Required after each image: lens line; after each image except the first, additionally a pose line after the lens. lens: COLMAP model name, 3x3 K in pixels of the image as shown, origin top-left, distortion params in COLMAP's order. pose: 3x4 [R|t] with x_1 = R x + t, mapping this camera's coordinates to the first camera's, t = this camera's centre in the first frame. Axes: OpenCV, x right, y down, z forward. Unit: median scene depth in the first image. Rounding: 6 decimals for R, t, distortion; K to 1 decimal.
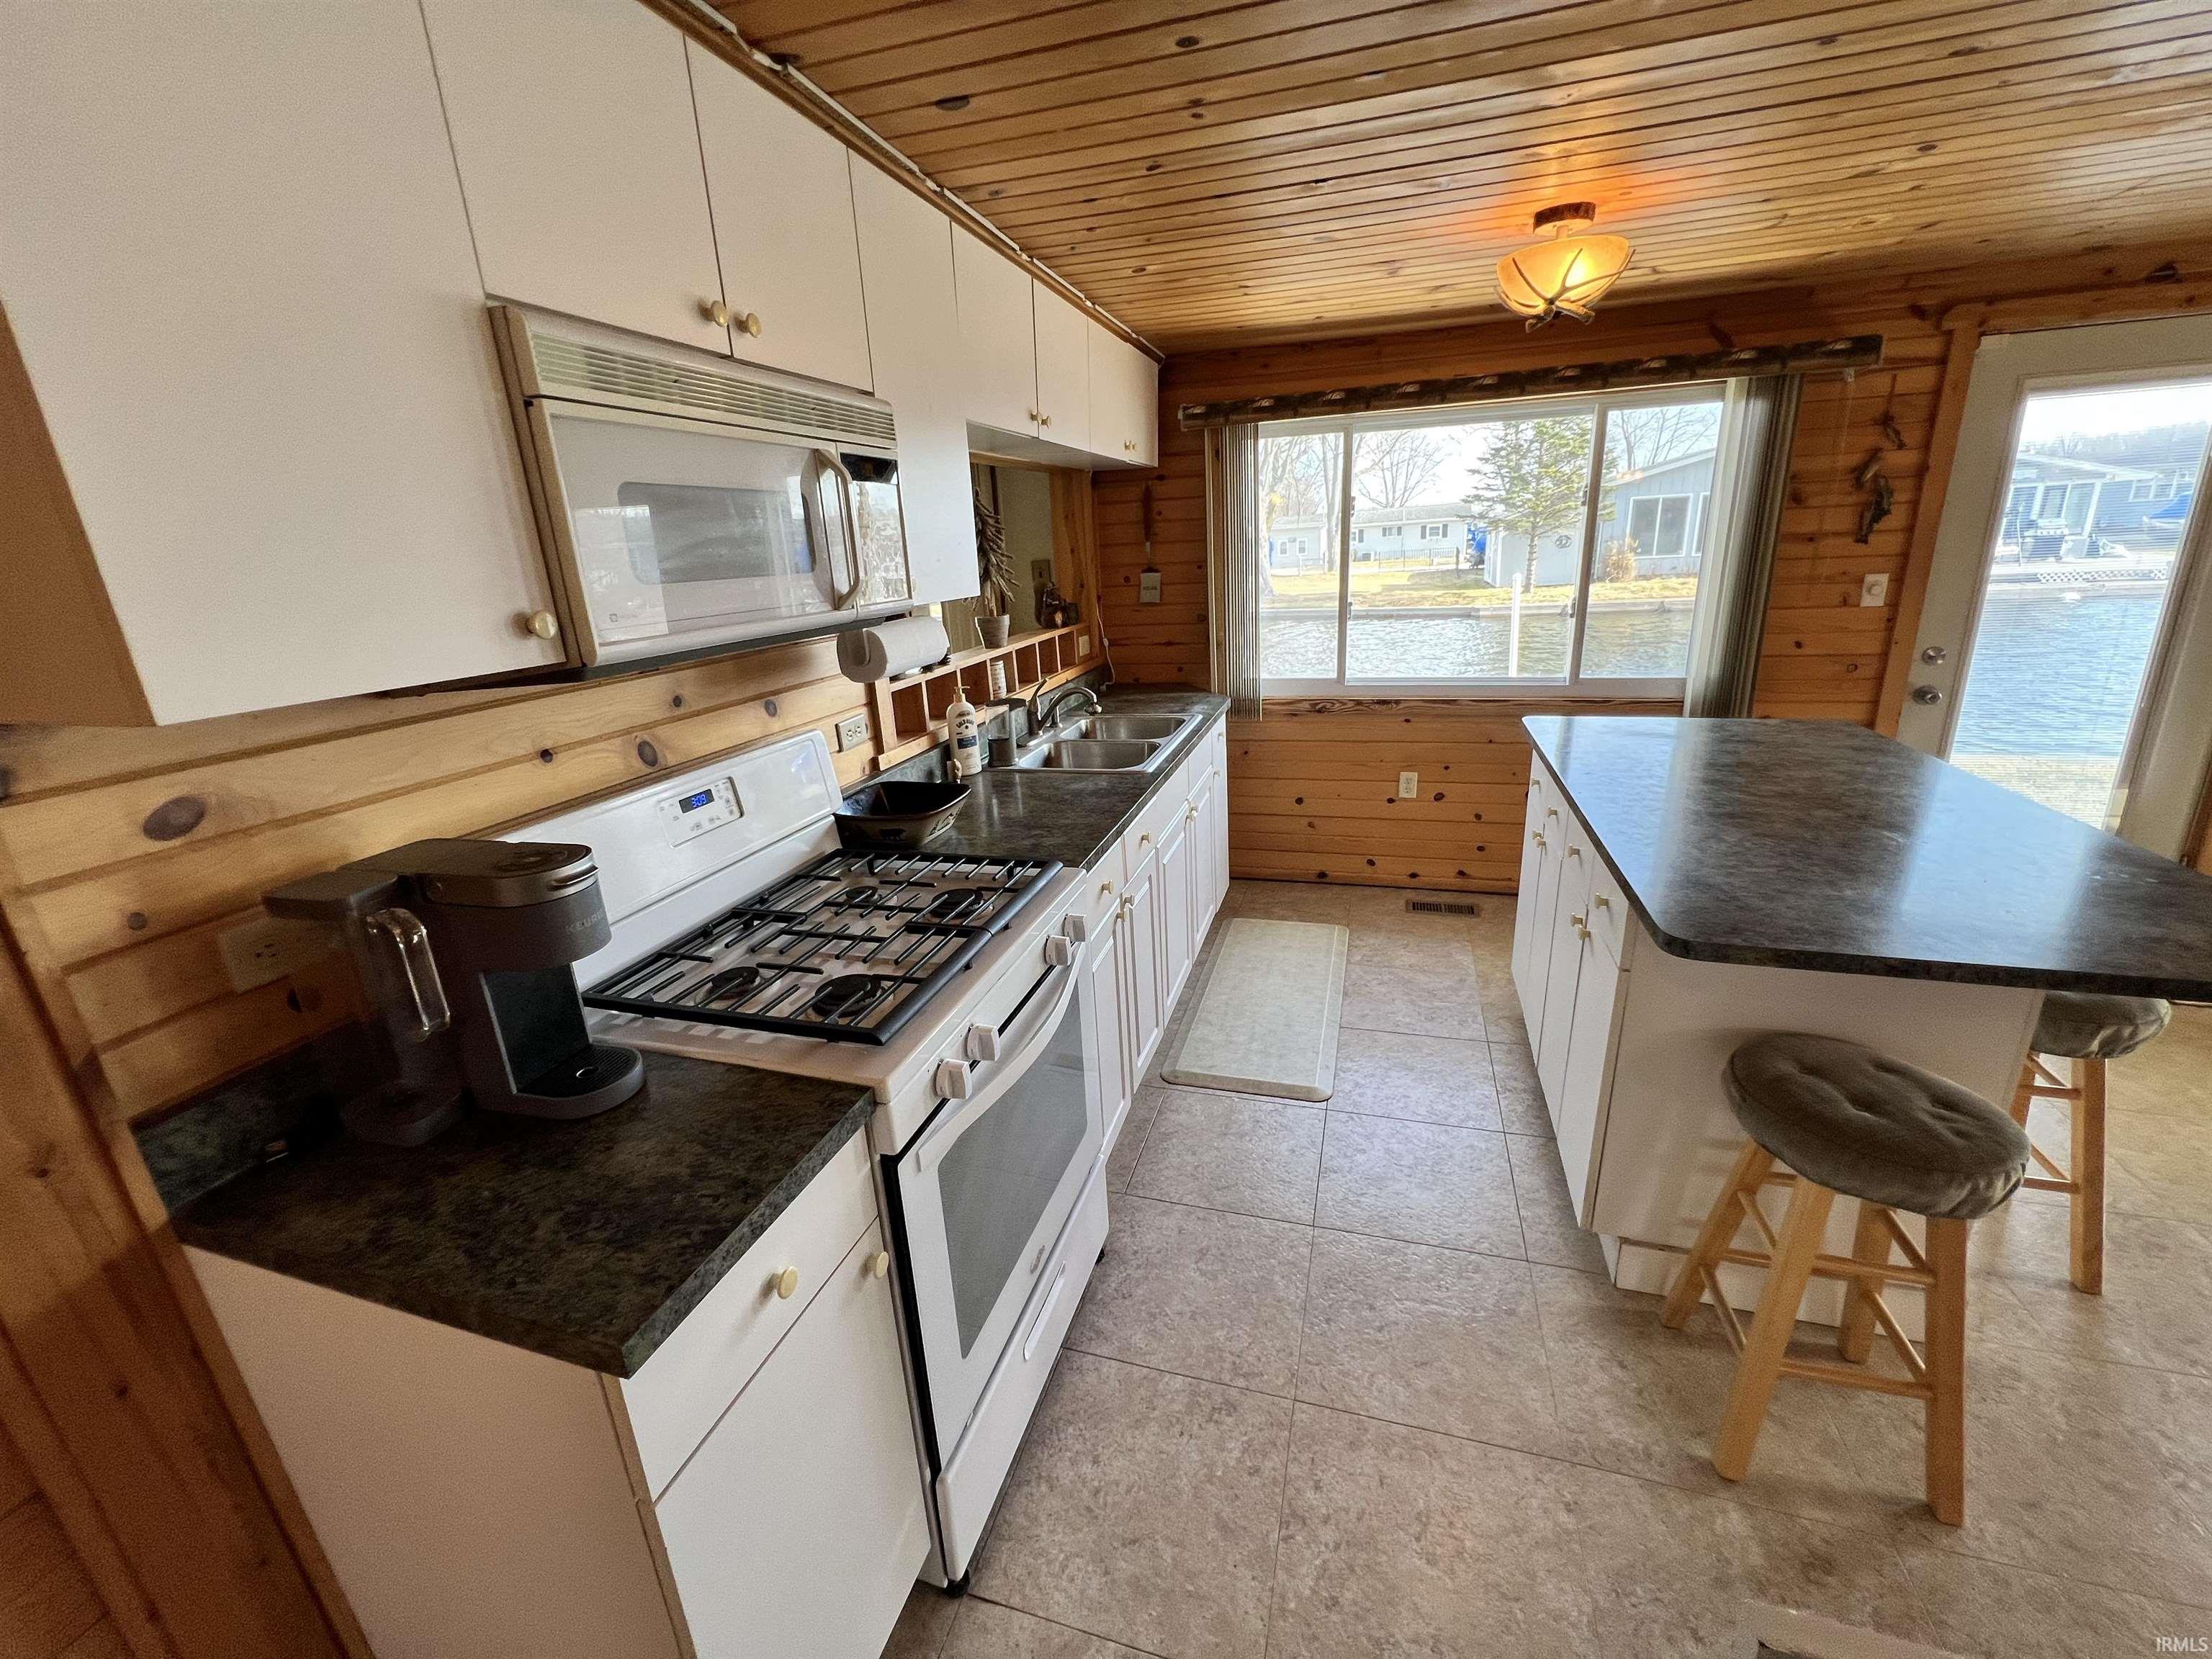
lens RADIAL K [[893.3, 0, 1103.9], [0, 893.3, 823.2], [0, 0, 1]] dist [-0.000238, -0.000271]
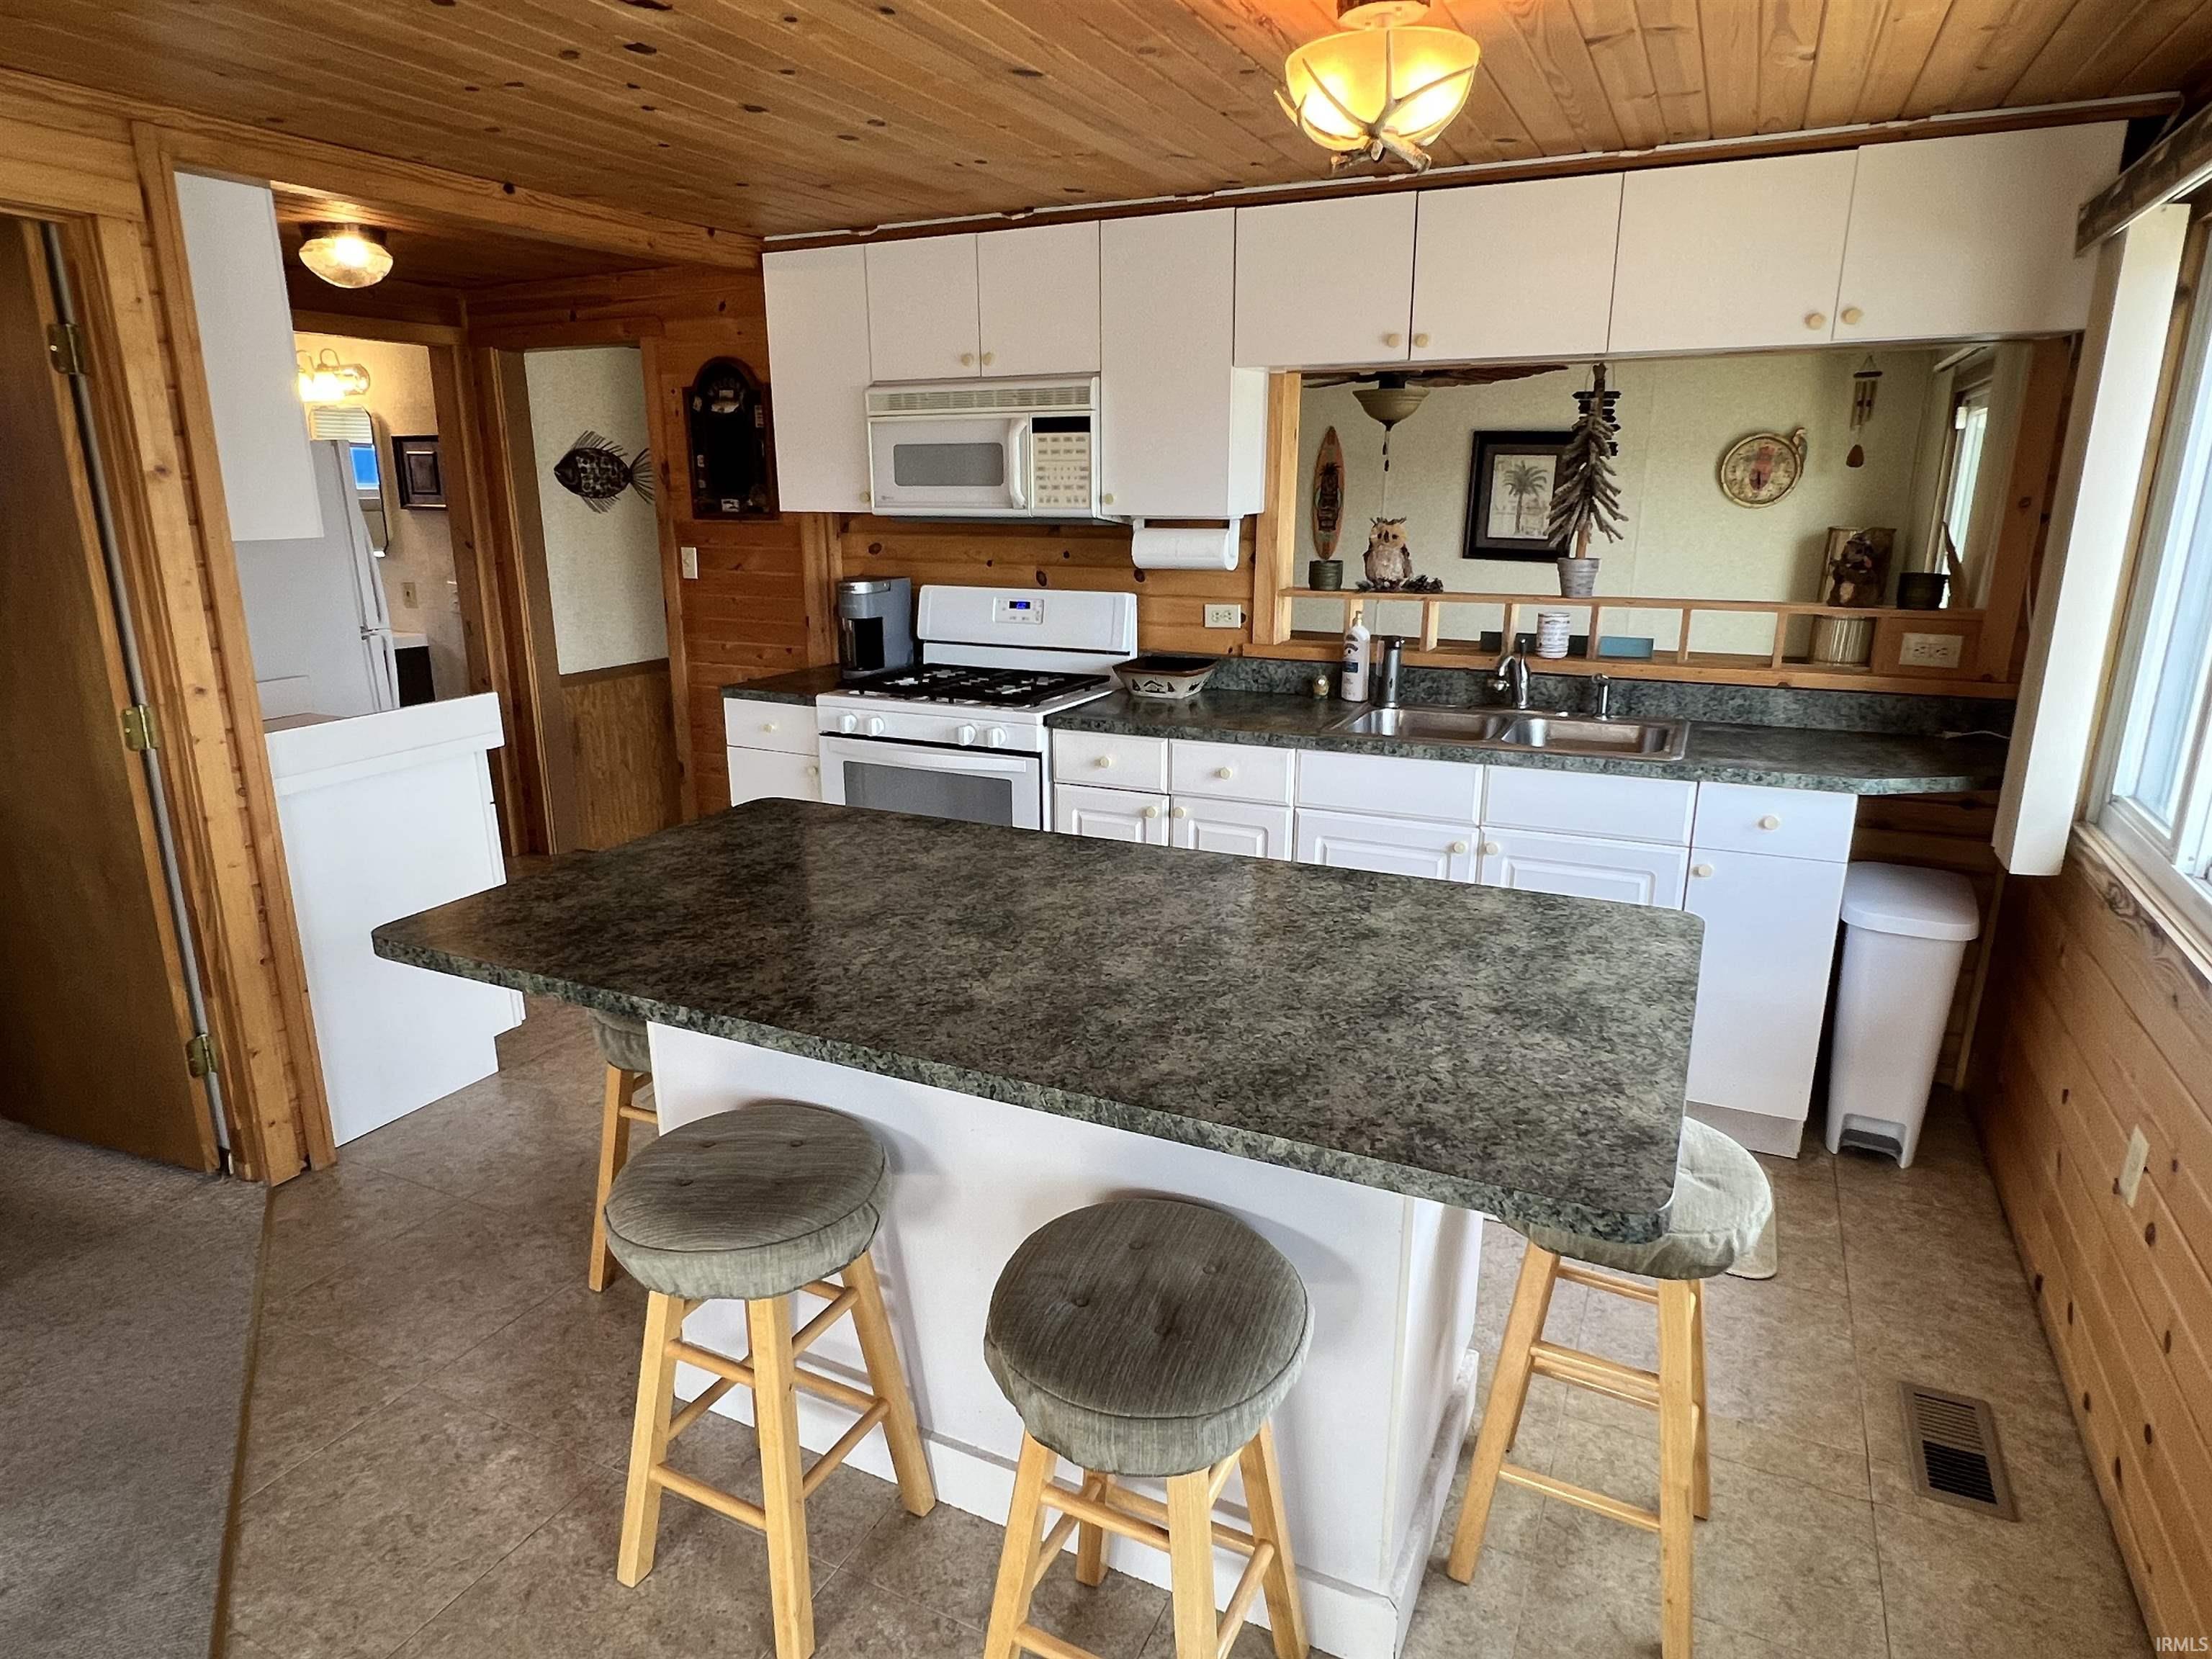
lens RADIAL K [[1293.4, 0, 1094.1], [0, 1293.4, 836.6], [0, 0, 1]] dist [-0.000937, -0.002153]
pose [[-0.156378, 0.315903, -0.935816, 1.085852], [-0.284132, 0.893034, 0.348941, -0.287059], [0.945947, 0.320461, -0.049893, 0.719773]]
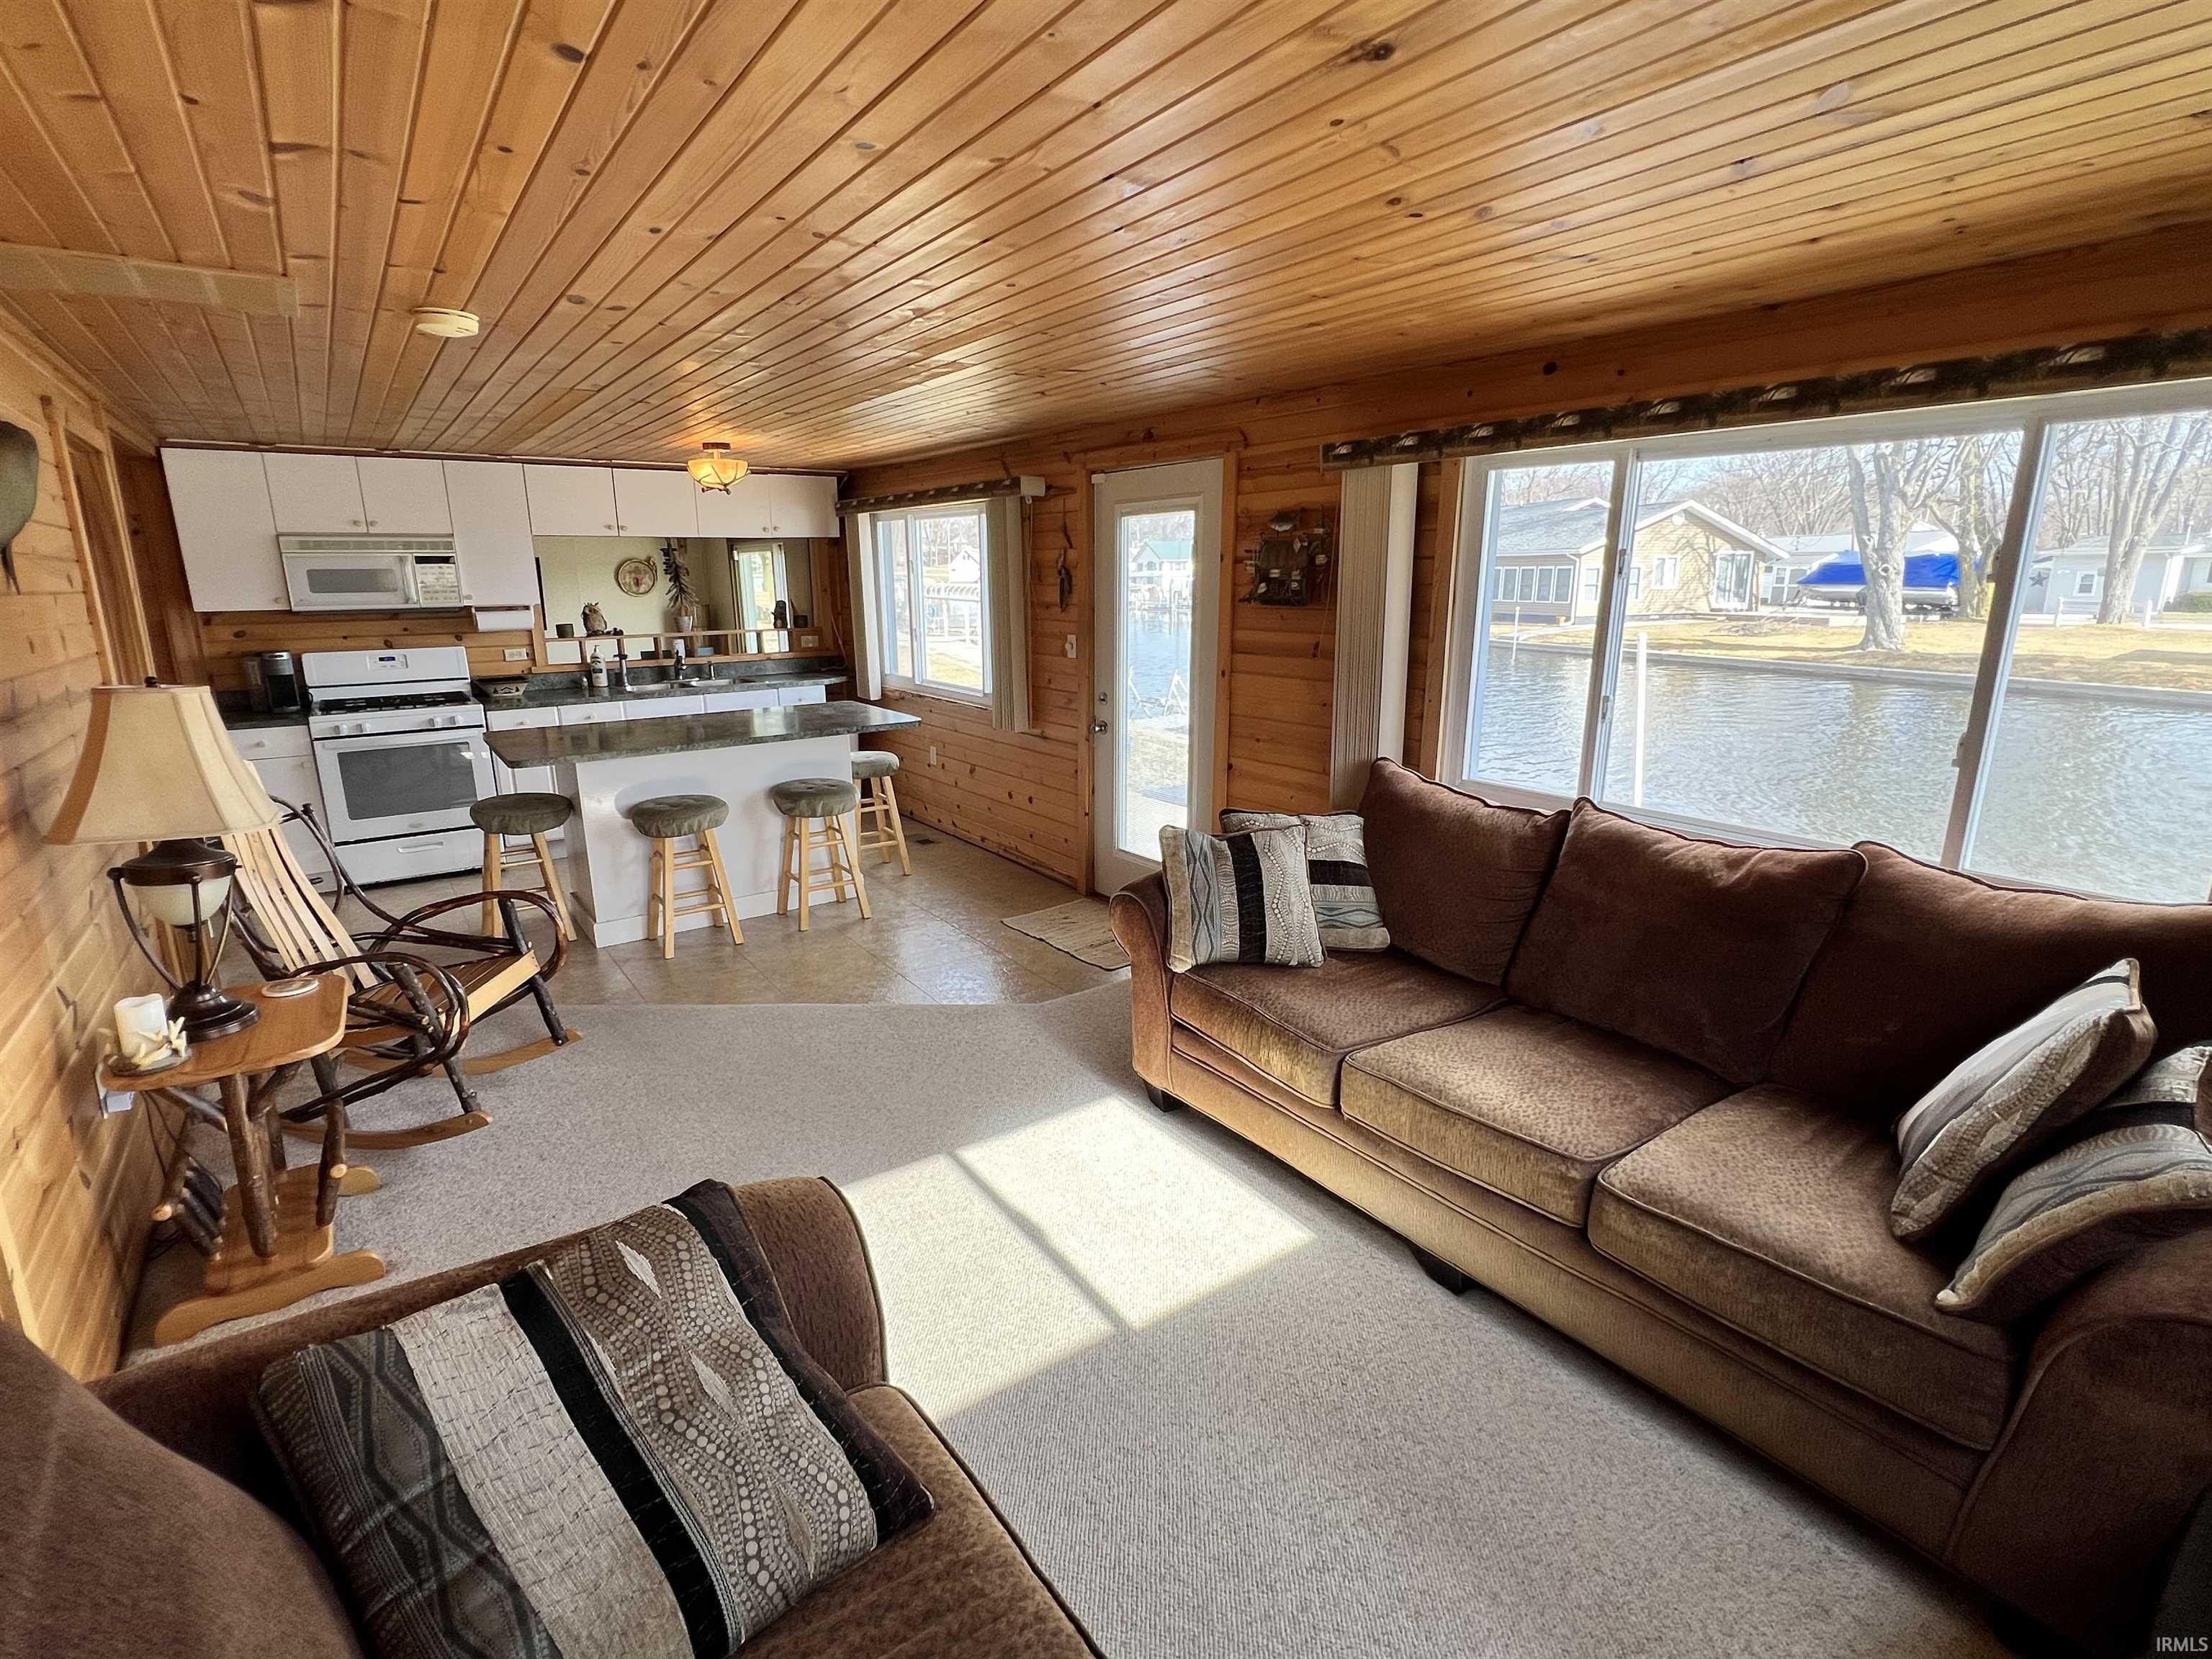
lens RADIAL K [[1046.1, 0, 1100.4], [0, 1046.1, 827.2], [0, 0, 1]] dist [-0.002810, 0.000864]
pose [[0.797505, 0.189217, -0.572873, 1.953513], [-0.212316, 0.976826, 0.027072, -0.040484], [0.564720, 0.100040, 0.819197, -0.290634]]
